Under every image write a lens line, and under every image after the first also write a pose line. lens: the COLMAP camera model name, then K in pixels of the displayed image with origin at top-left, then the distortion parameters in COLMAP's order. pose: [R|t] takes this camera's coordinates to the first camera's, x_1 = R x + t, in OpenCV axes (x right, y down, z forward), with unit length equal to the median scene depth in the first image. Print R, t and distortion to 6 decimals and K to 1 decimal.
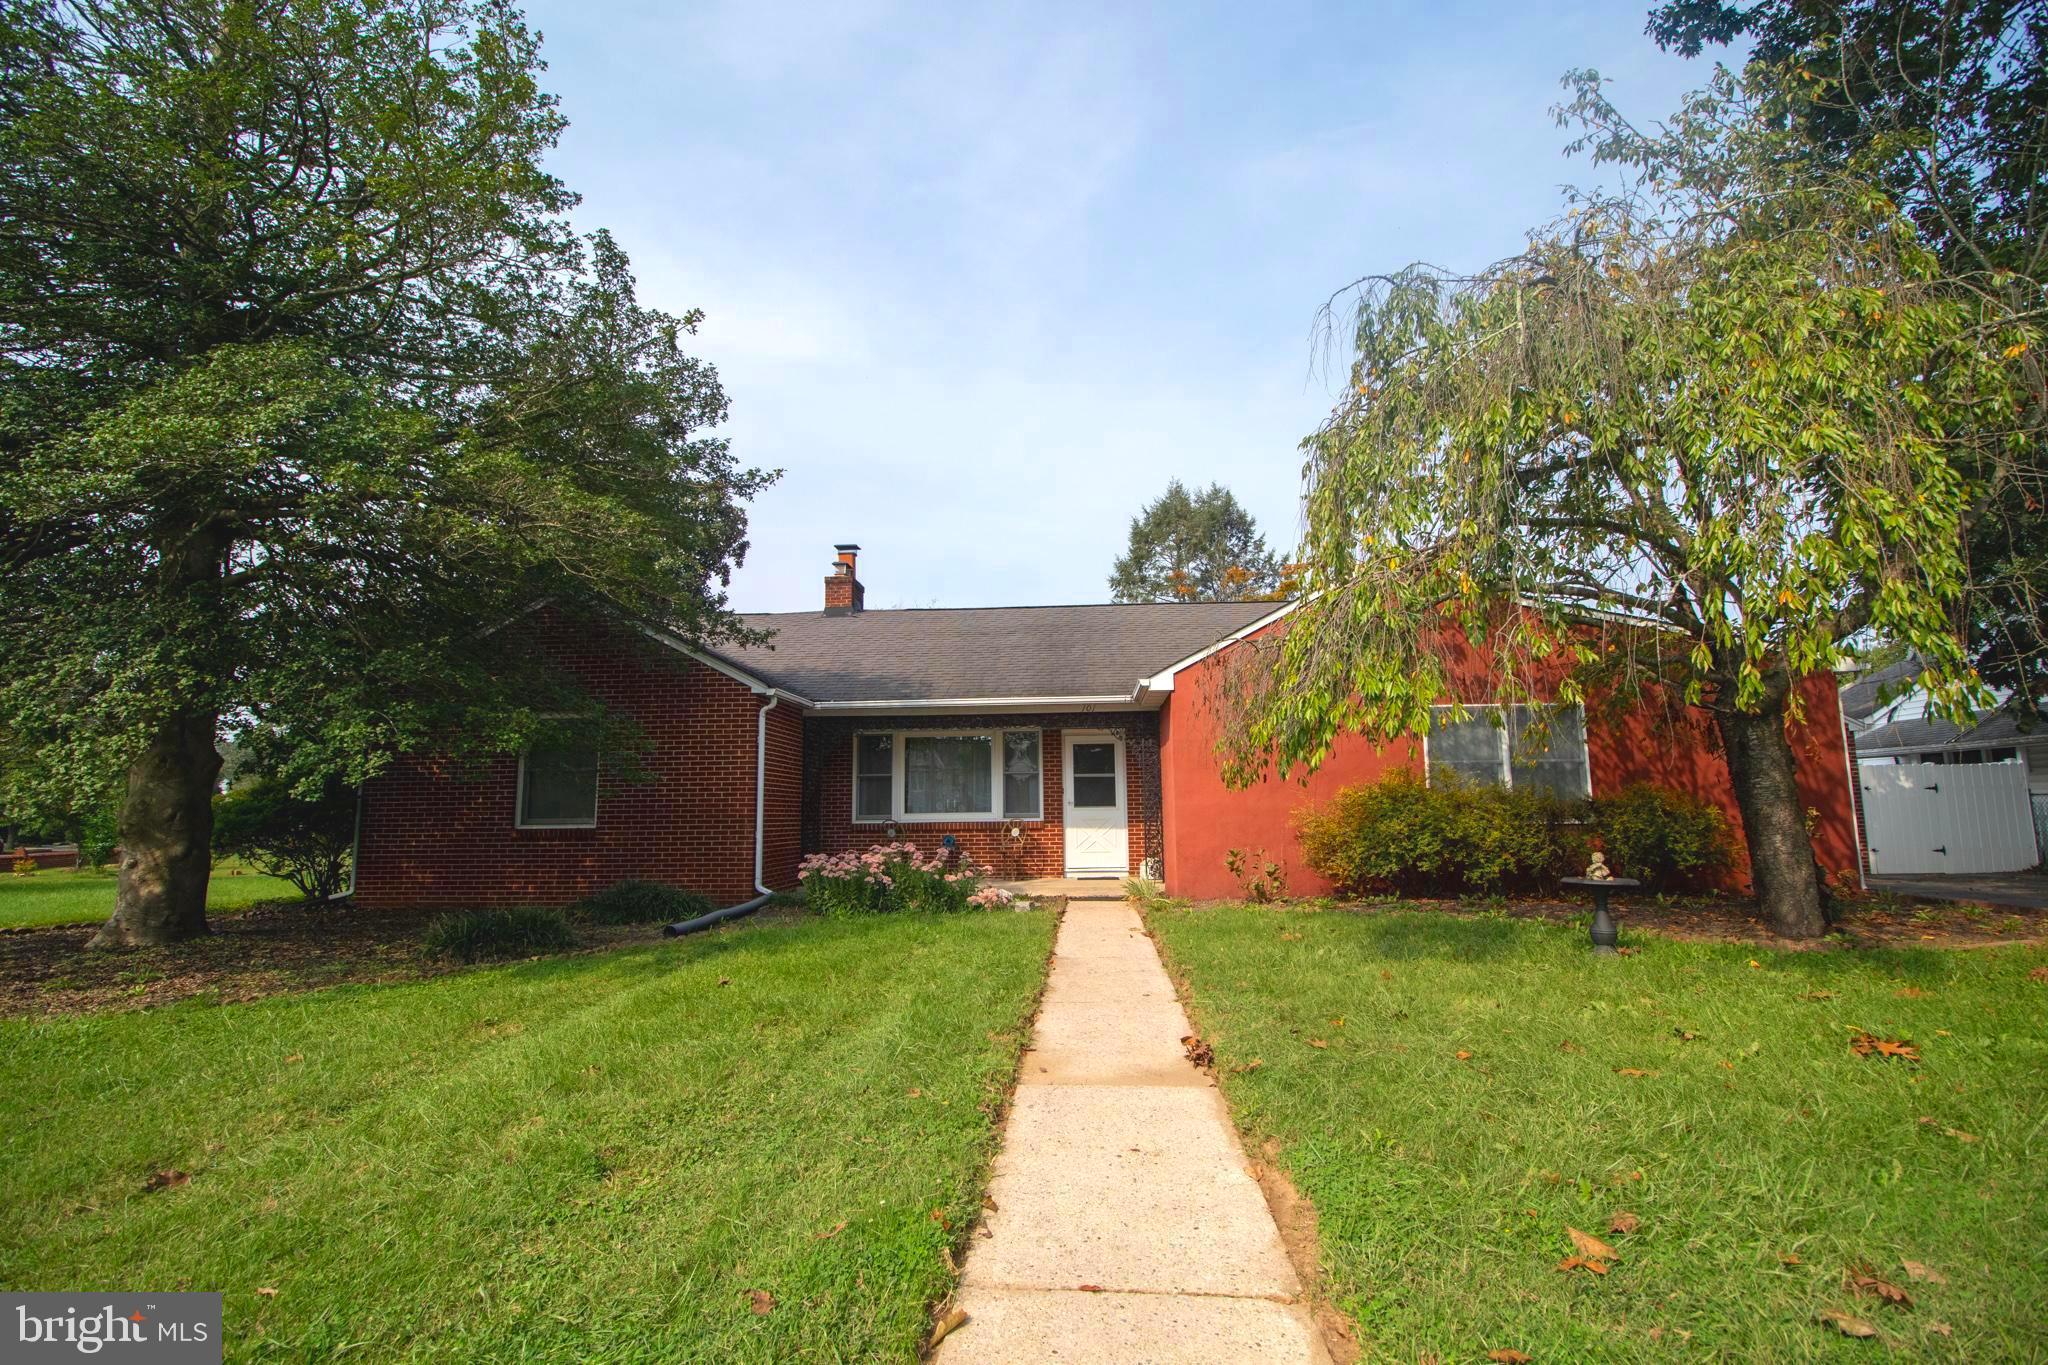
lens RADIAL K [[939.7, 0, 1036.8], [0, 939.7, 683.2], [0, 0, 1]] dist [0.000547, -0.011498]
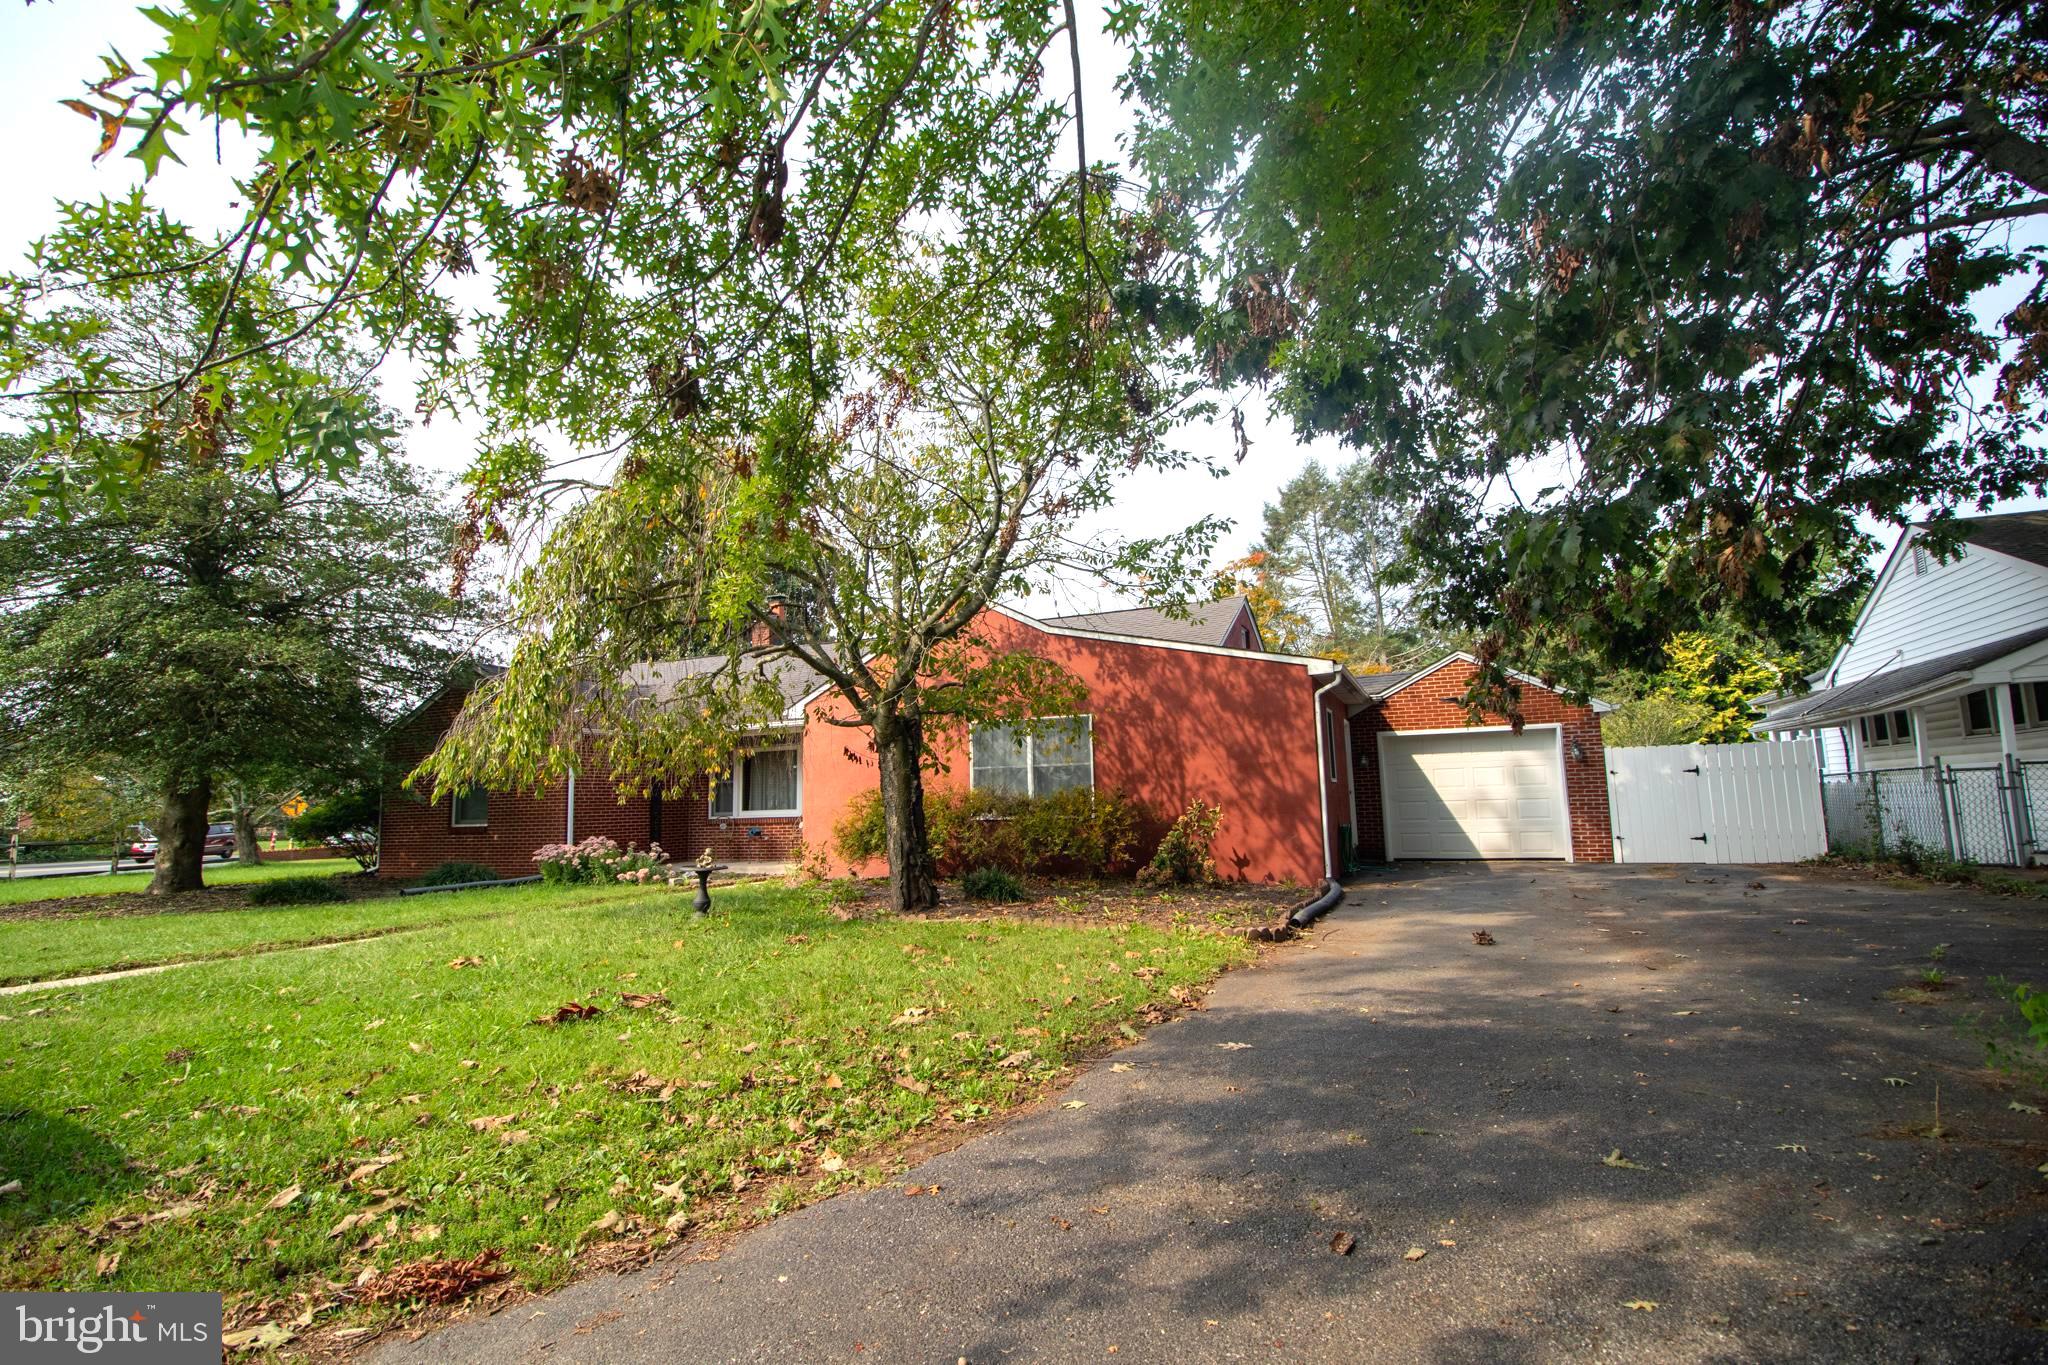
lens RADIAL K [[939.7, 0, 1036.8], [0, 939.7, 683.2], [0, 0, 1]] dist [0.000547, -0.011498]
pose [[0.935267, -0.059617, -0.348887, 0.736970], [0.066755, 0.997734, 0.008459, -0.025340], [0.347592, -0.031202, 0.937127, -0.089615]]
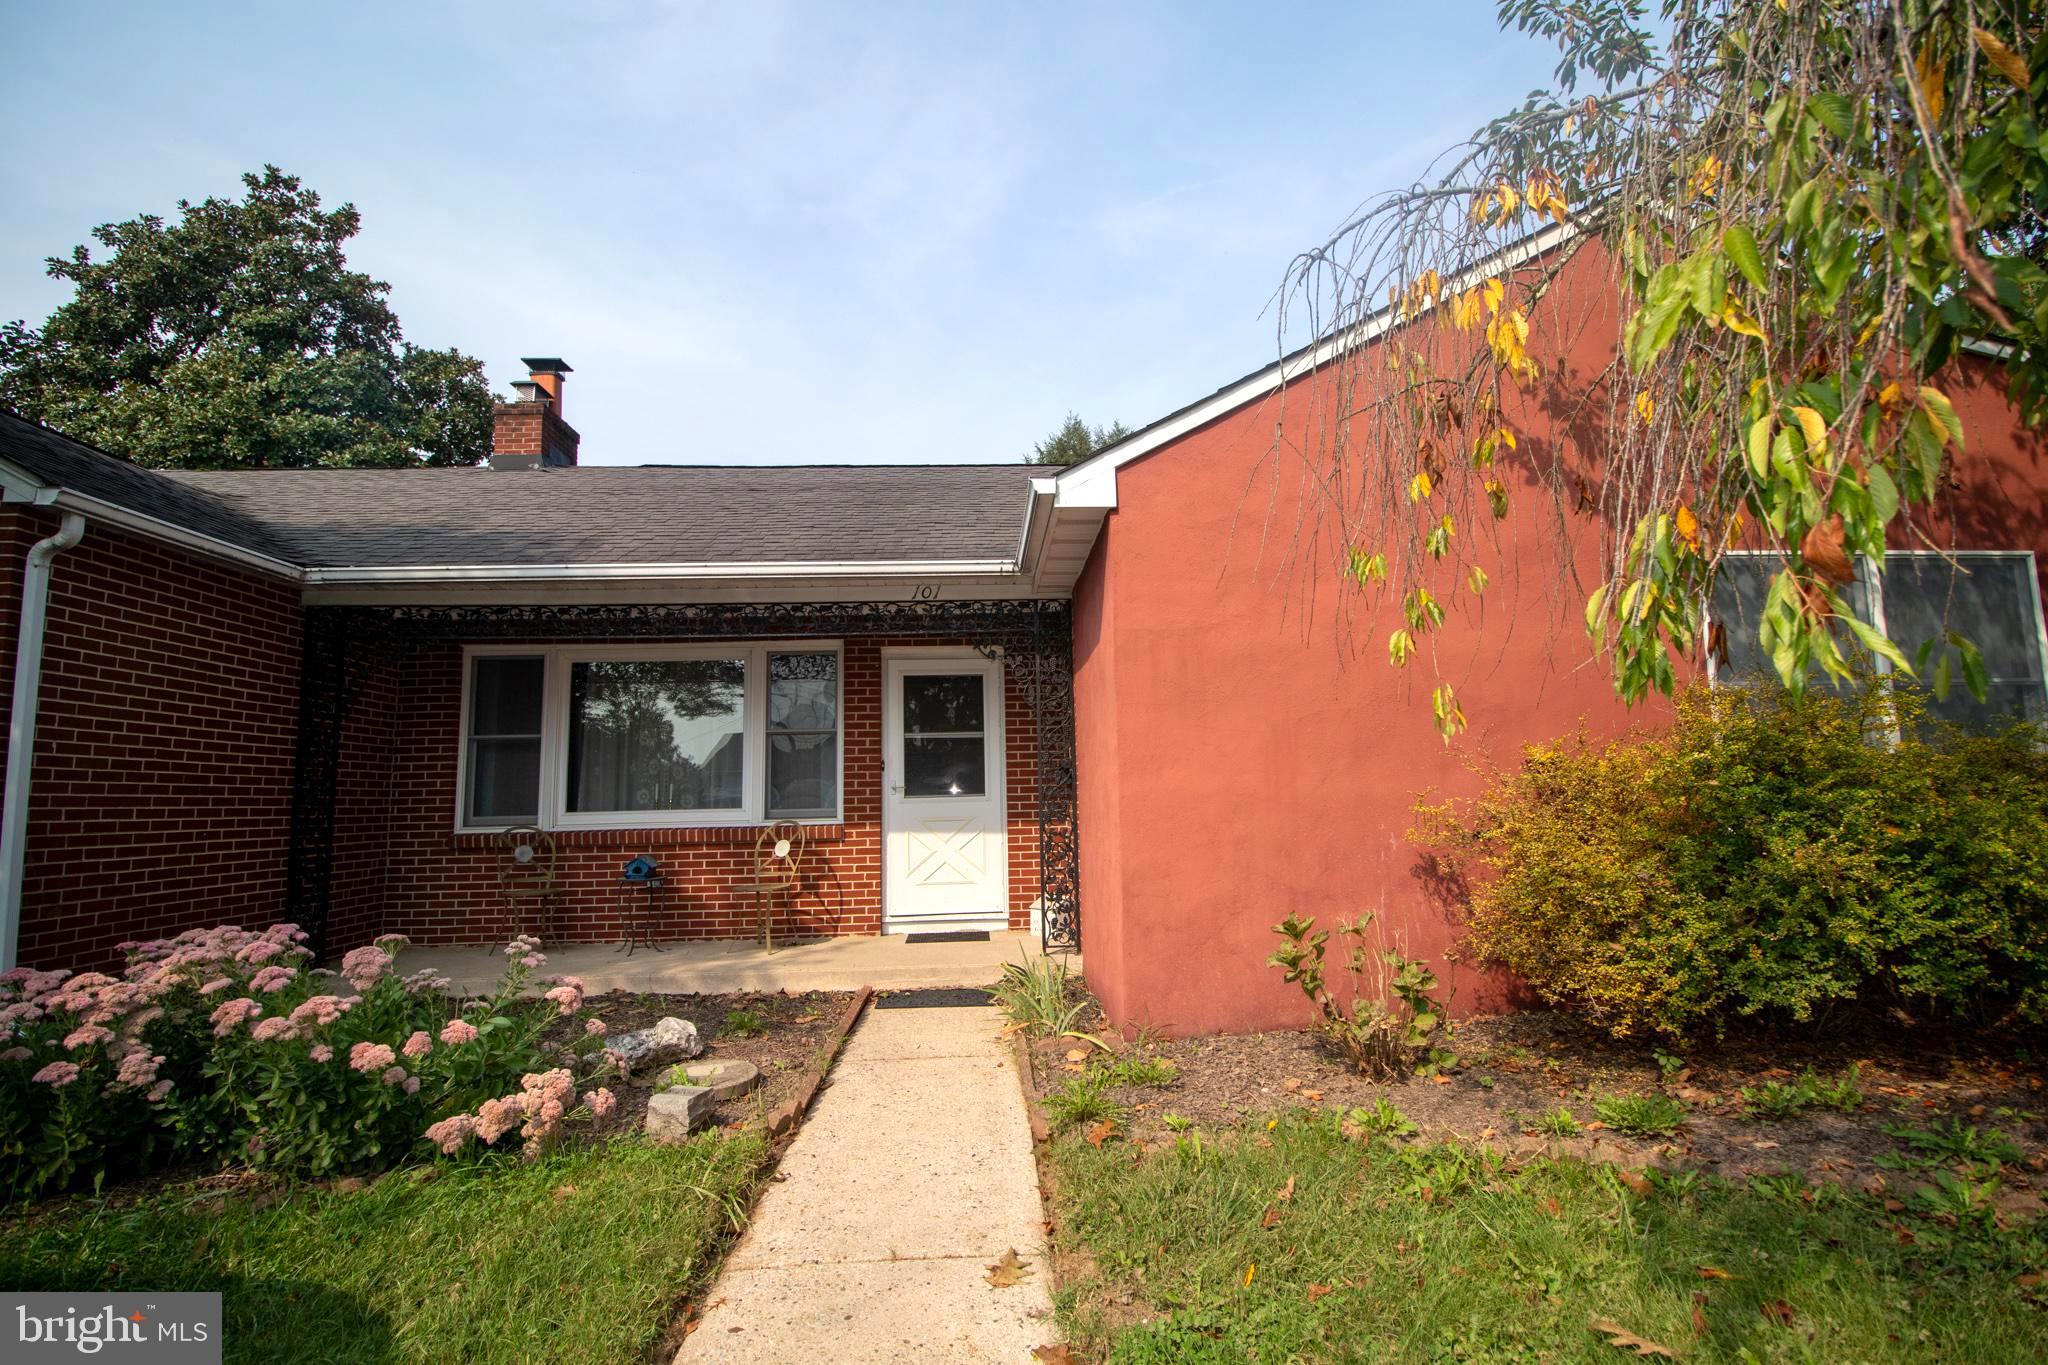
lens RADIAL K [[939.7, 0, 1036.8], [0, 939.7, 683.2], [0, 0, 1]] dist [0.000547, -0.011498]
pose [[0.993319, 0.005121, 0.115286, 0.052740], [-0.007076, 0.999838, 0.016559, 0.060823], [-0.115182, -0.017264, 0.993194, 0.484439]]
